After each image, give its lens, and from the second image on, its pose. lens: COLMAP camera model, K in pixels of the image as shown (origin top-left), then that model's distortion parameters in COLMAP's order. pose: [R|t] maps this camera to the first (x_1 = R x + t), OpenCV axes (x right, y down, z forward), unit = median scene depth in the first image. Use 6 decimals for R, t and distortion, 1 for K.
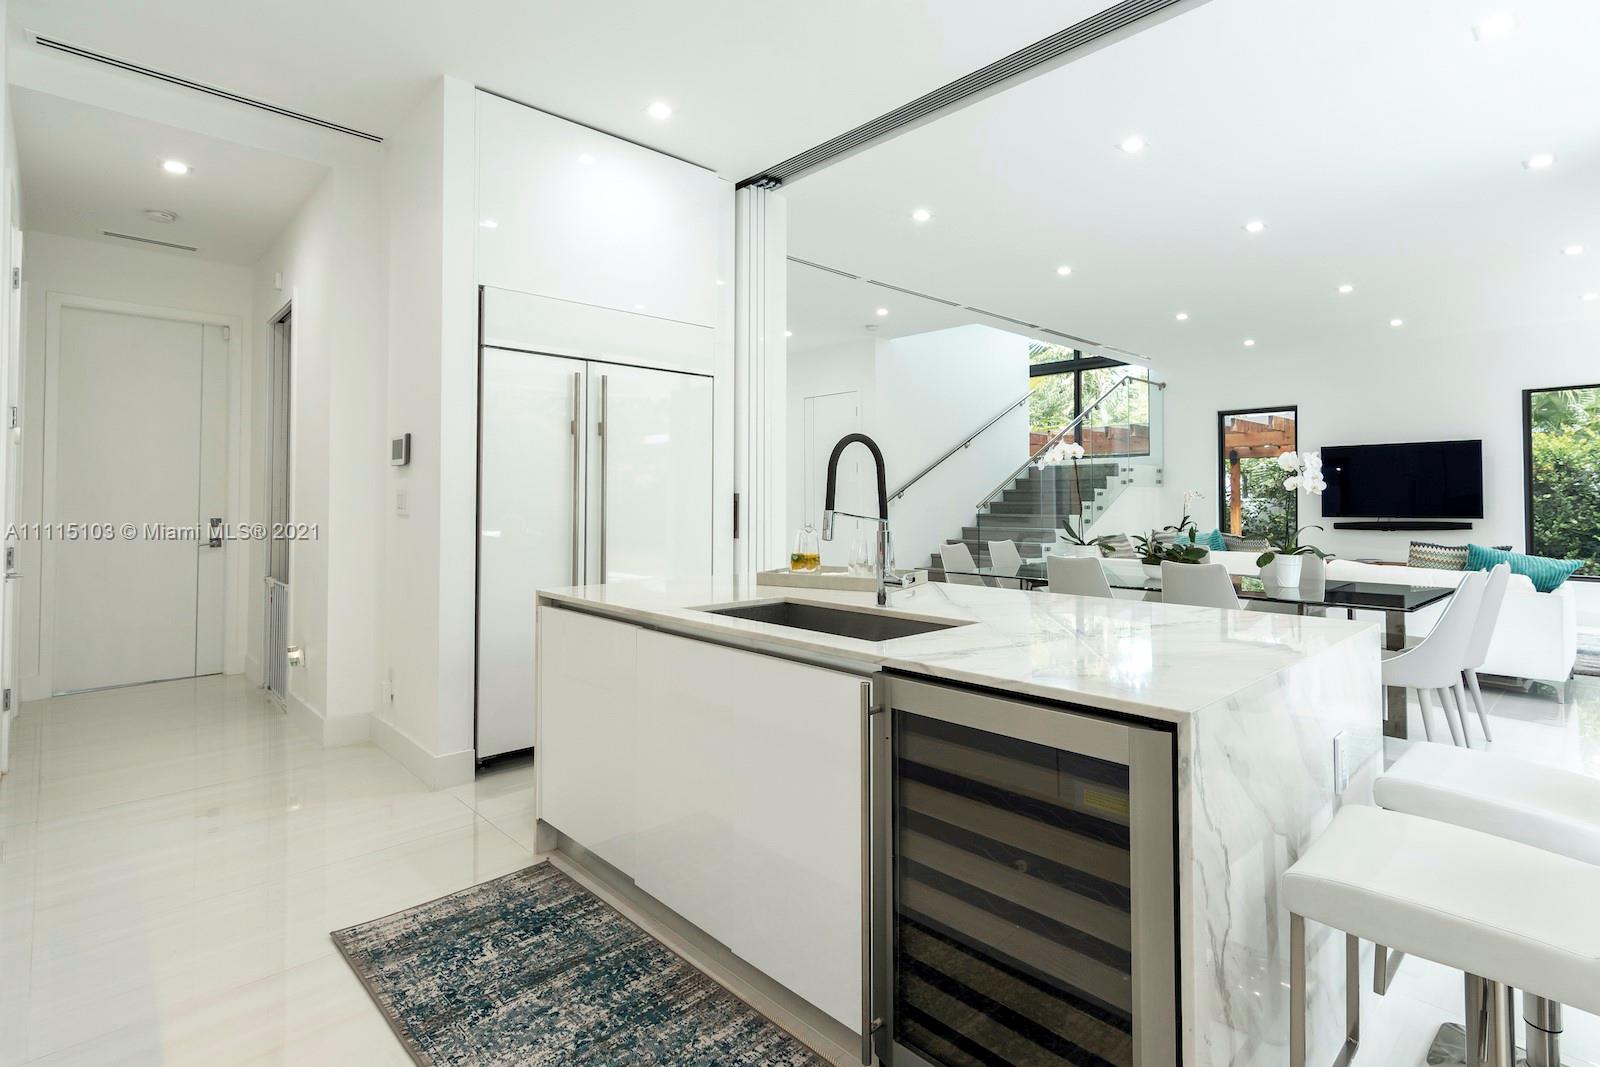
lens RADIAL K [[797.5, 0, 806.8], [0, 797.5, 492.6], [0, 0, 1]] dist [0.044489, -0.020692]
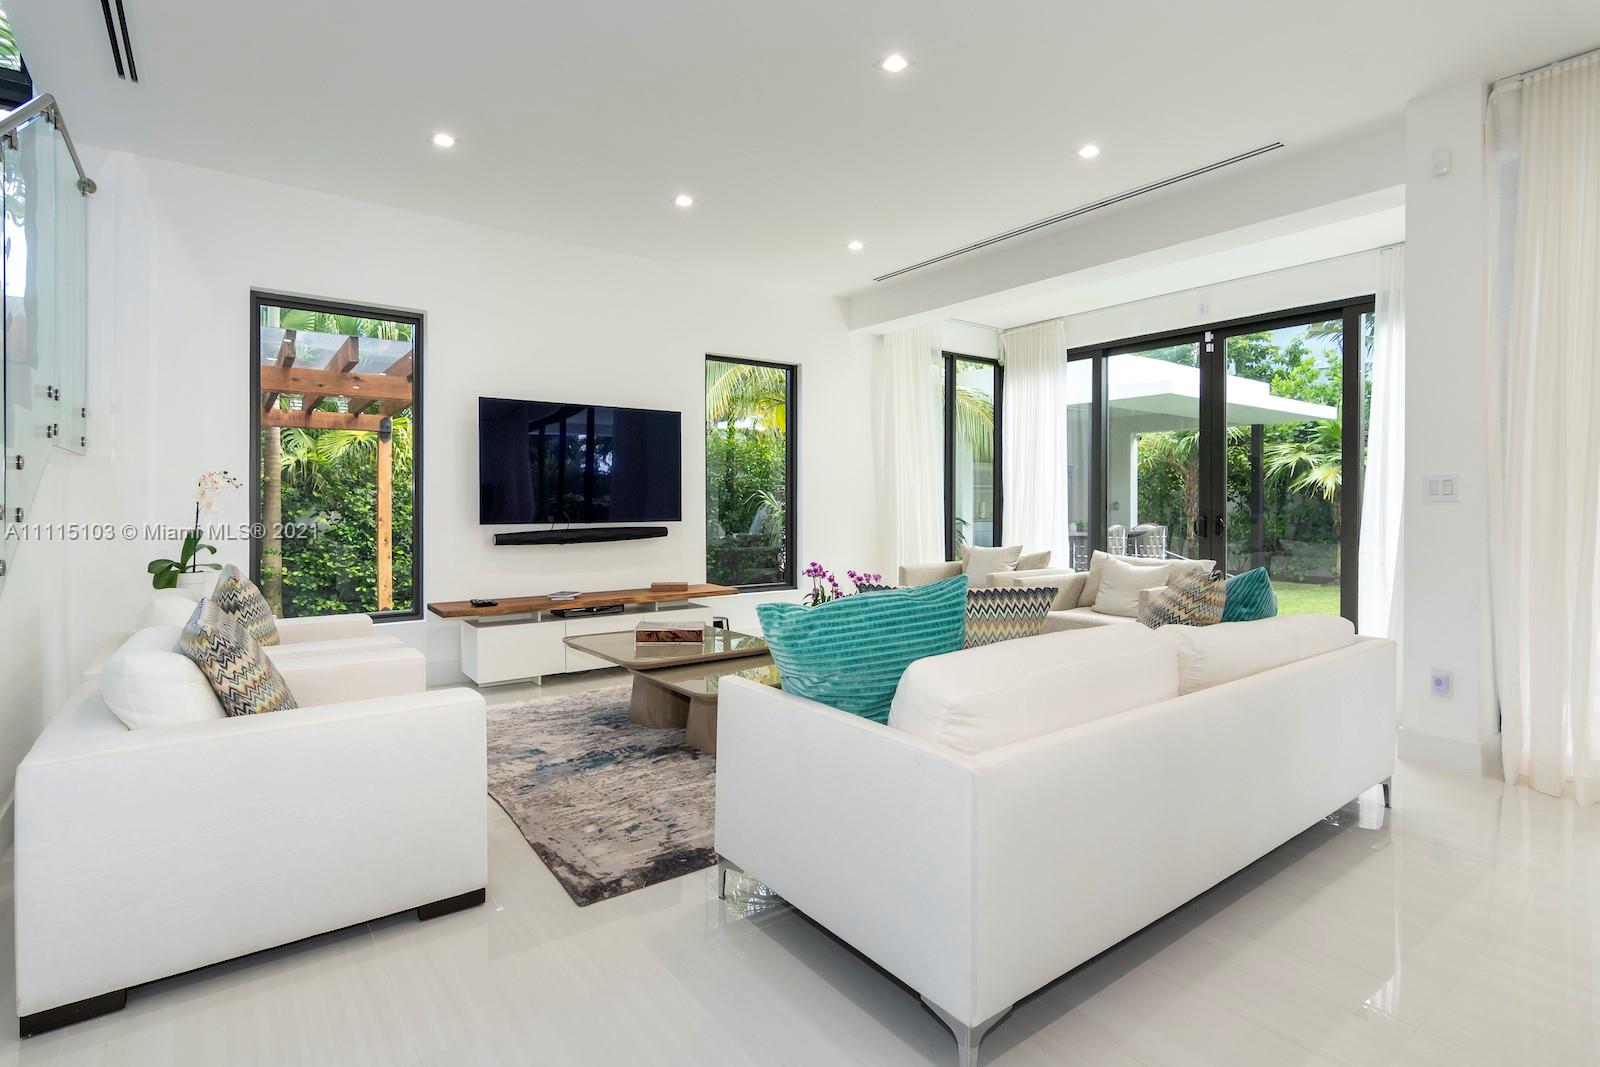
lens RADIAL K [[766.9, 0, 800.0], [0, 766.9, 533.5], [0, 0, 1]] dist [-0.015283, 0.001030]
pose [[0.112340, -0.040322, 0.992851, 0.130493], [-0.011500, 0.999057, 0.041876, 0.011075], [-0.993603, -0.016122, 0.111770, 0.690186]]
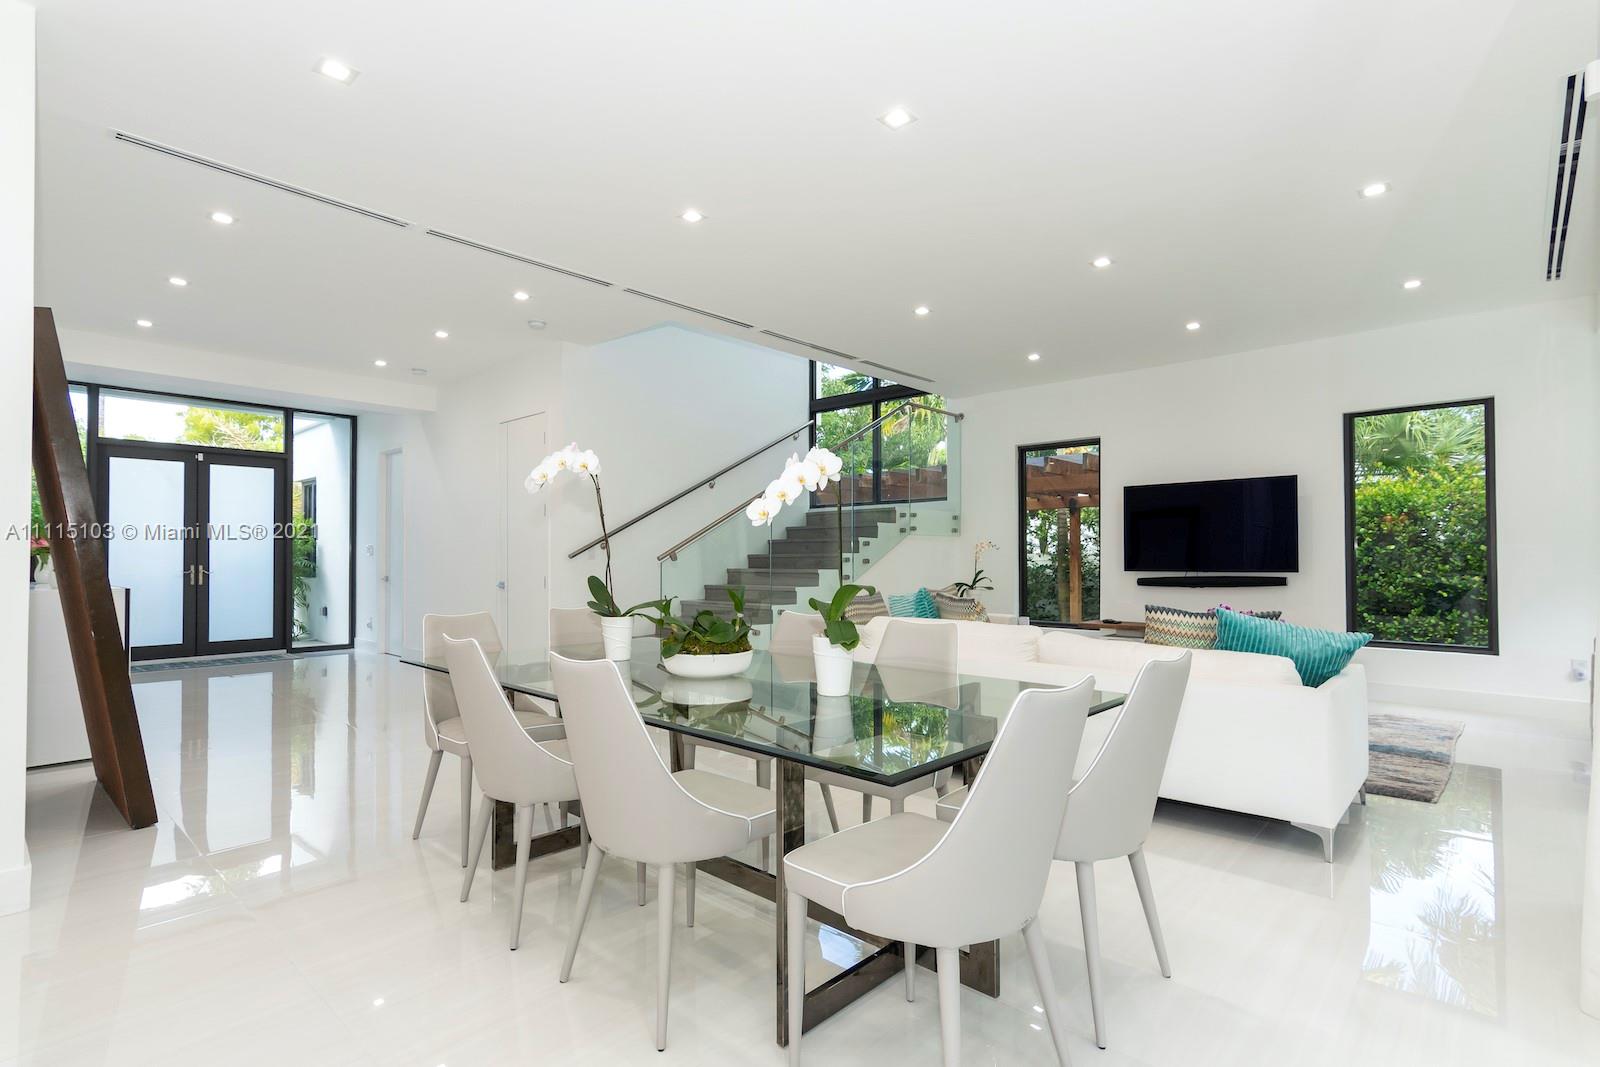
lens RADIAL K [[781.4, 0, 774.8], [0, 781.4, 557.8], [0, 0, 1]] dist [0.008835, 0.000297]
pose [[0.998853, -0.001988, 0.047838, 0.226447], [0.001511, 0.999949, 0.009991, 0.007395], [-0.047855, -0.009908, 0.998805, 0.201251]]
